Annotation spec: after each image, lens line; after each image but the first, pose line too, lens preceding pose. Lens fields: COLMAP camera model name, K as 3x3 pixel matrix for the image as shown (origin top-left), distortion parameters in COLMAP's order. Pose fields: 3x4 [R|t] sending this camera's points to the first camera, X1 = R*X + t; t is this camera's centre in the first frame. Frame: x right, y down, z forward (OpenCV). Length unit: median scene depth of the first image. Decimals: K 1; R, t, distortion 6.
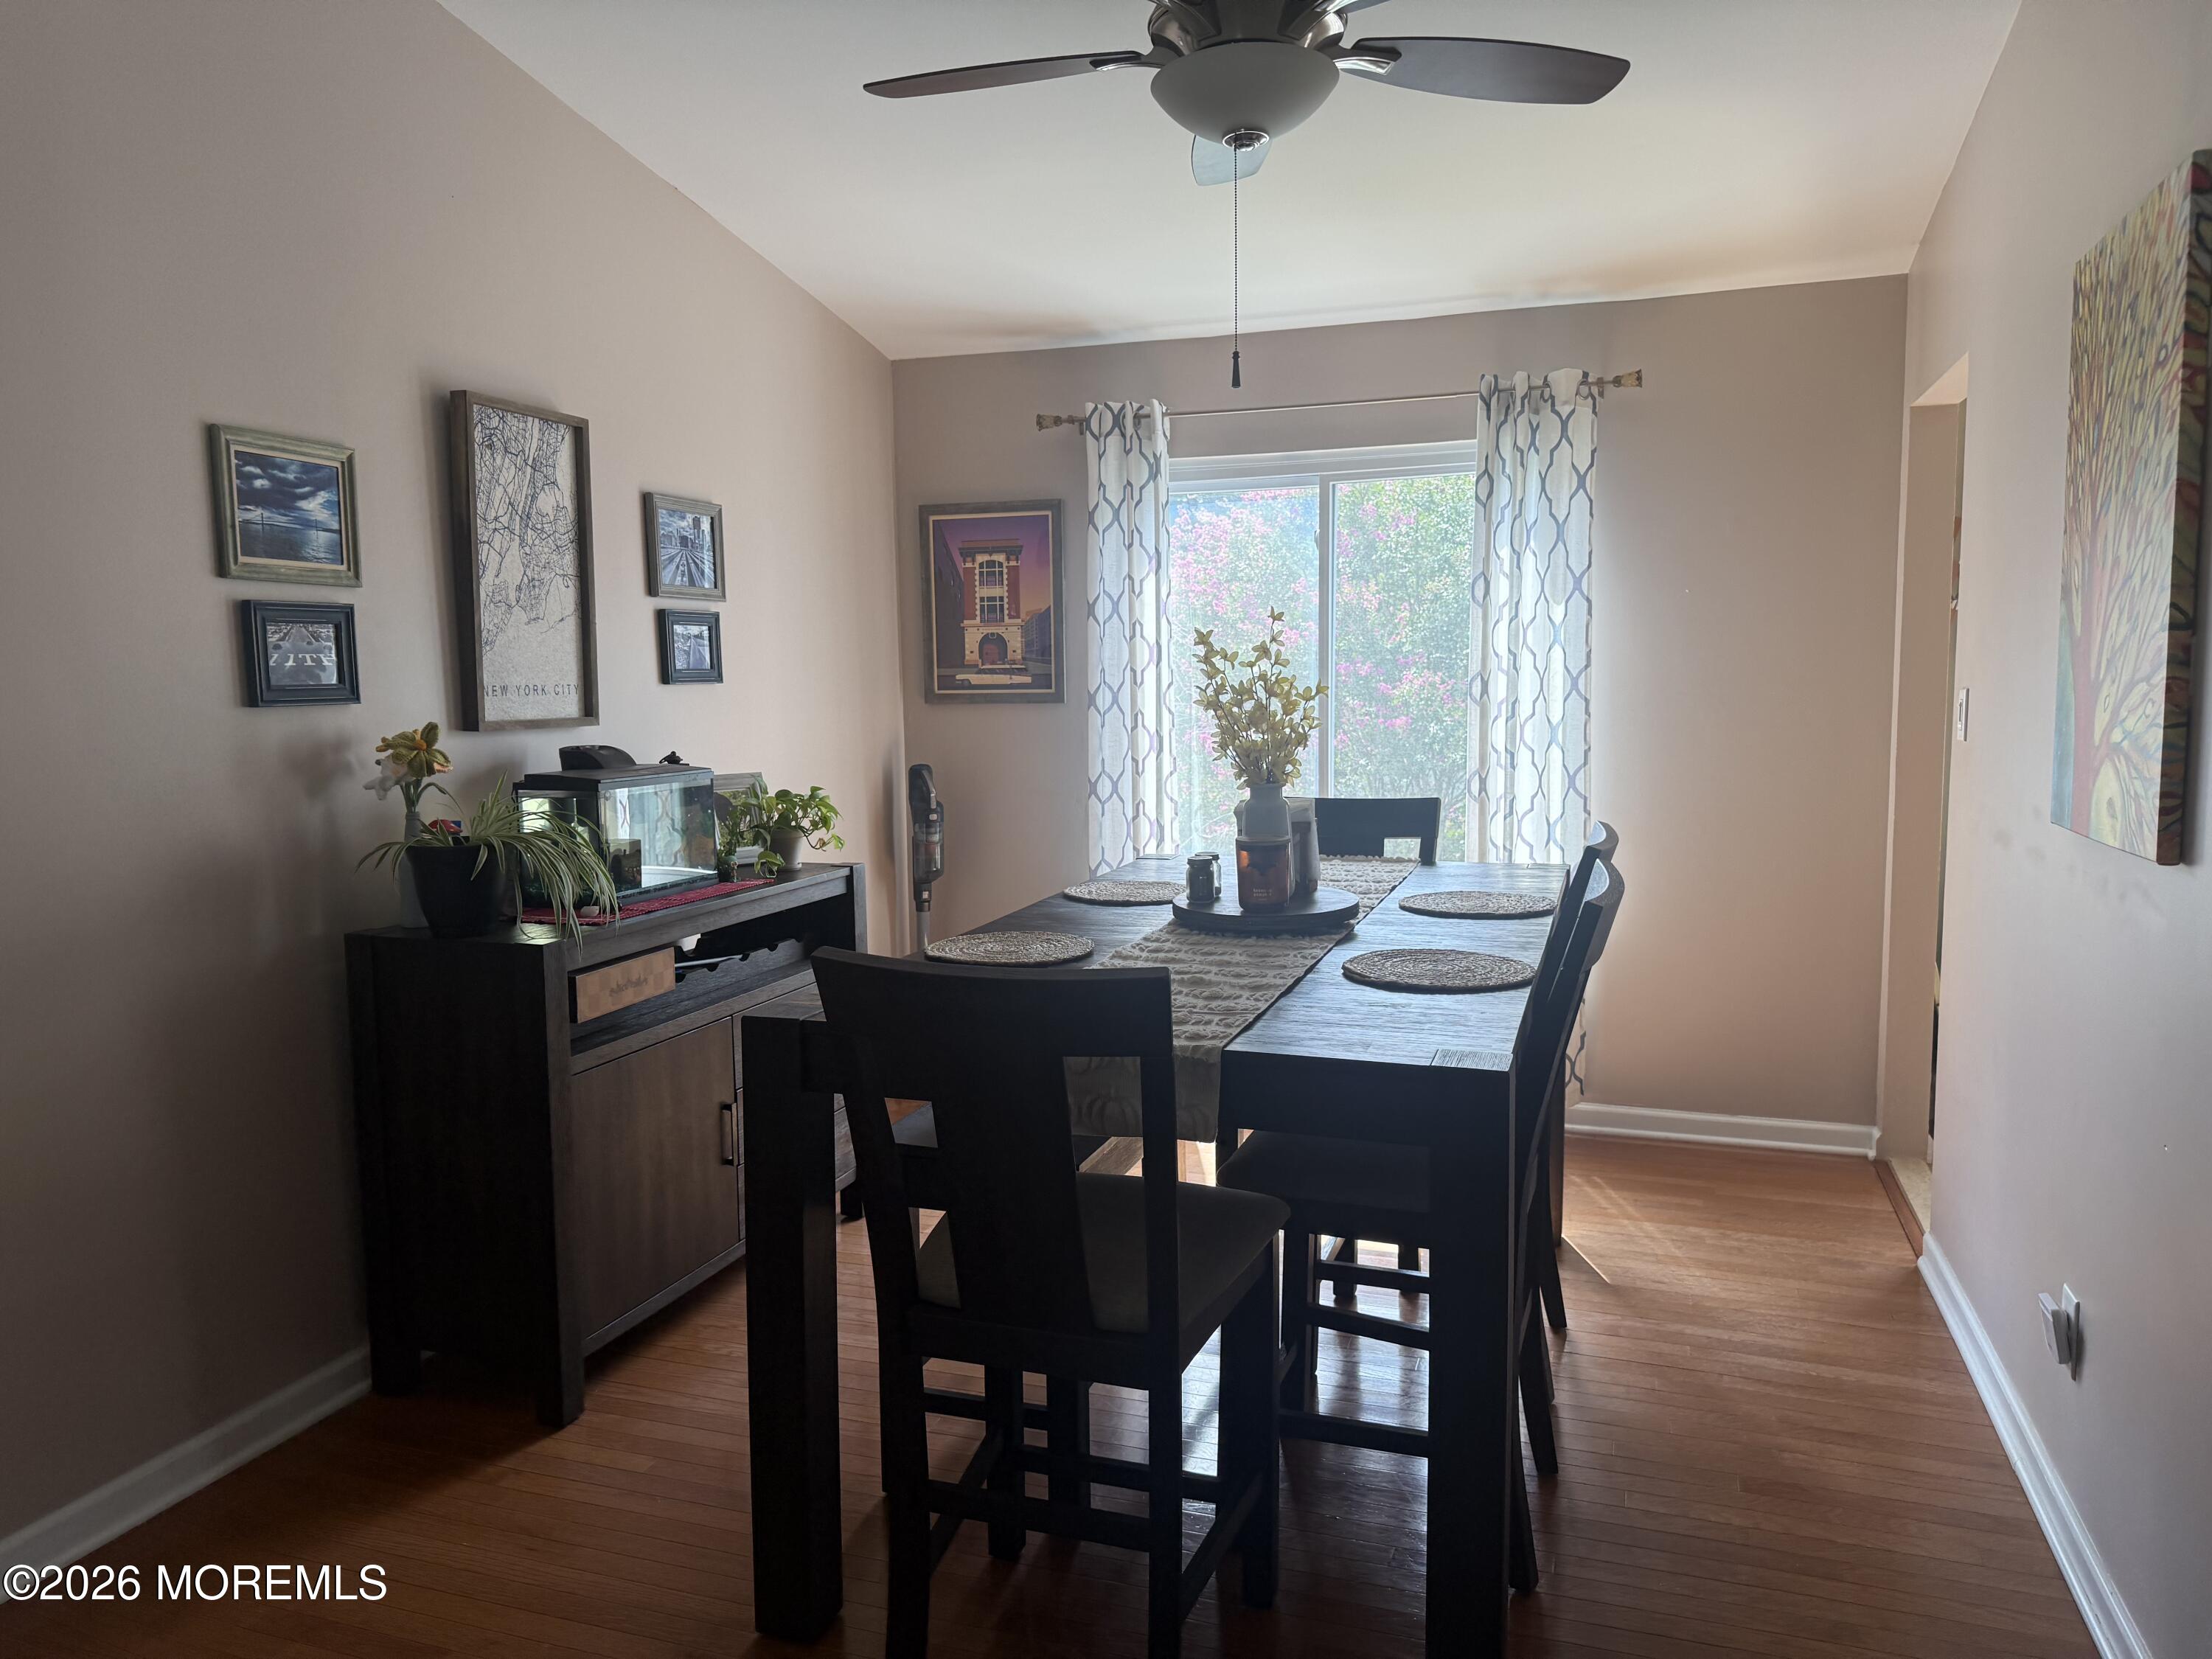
lens RADIAL K [[1539.1, 0, 1097.1], [0, 1539.1, 838.0], [0, 0, 1]] dist [0.072439, -0.075810]
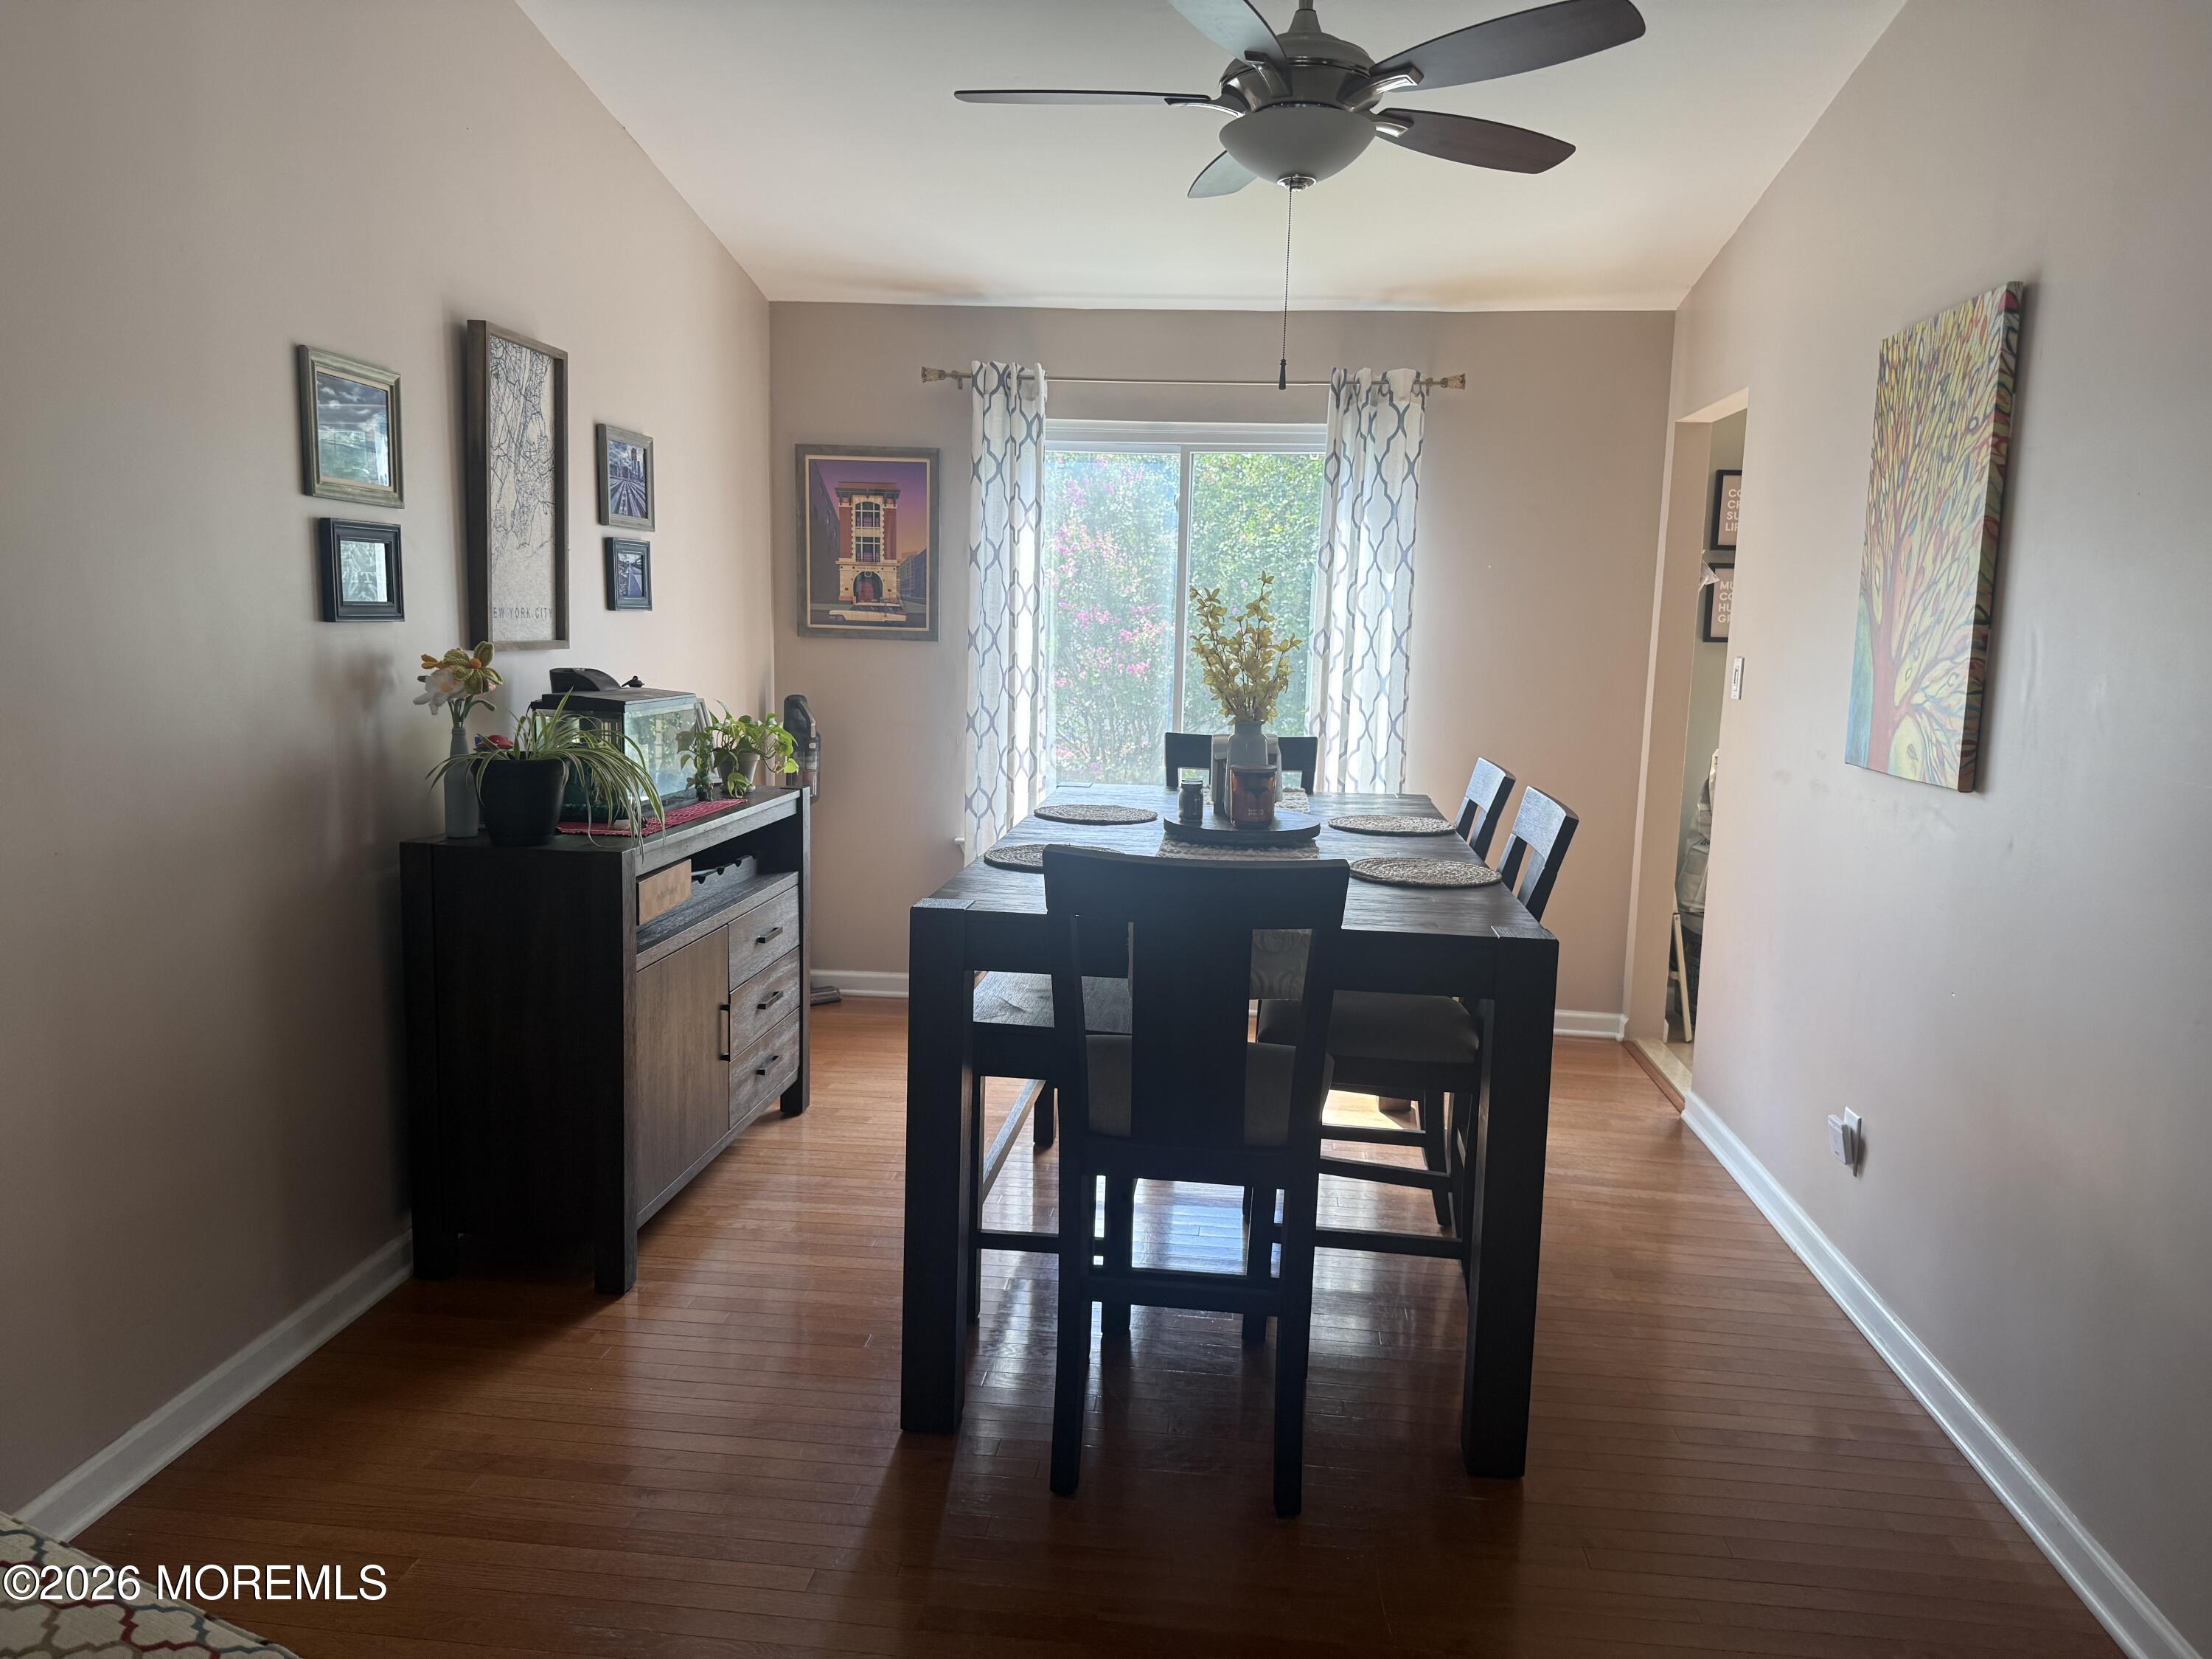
lens RADIAL K [[1545.4, 0, 1106.0], [0, 1545.4, 829.5], [0, 0, 1]] dist [0.075903, -0.087512]
pose [[0.972805, 0.007747, 0.231497, -0.245067], [-0.015438, 0.999387, 0.031430, 0.011578], [-0.231111, -0.034149, 0.972328, -0.118814]]
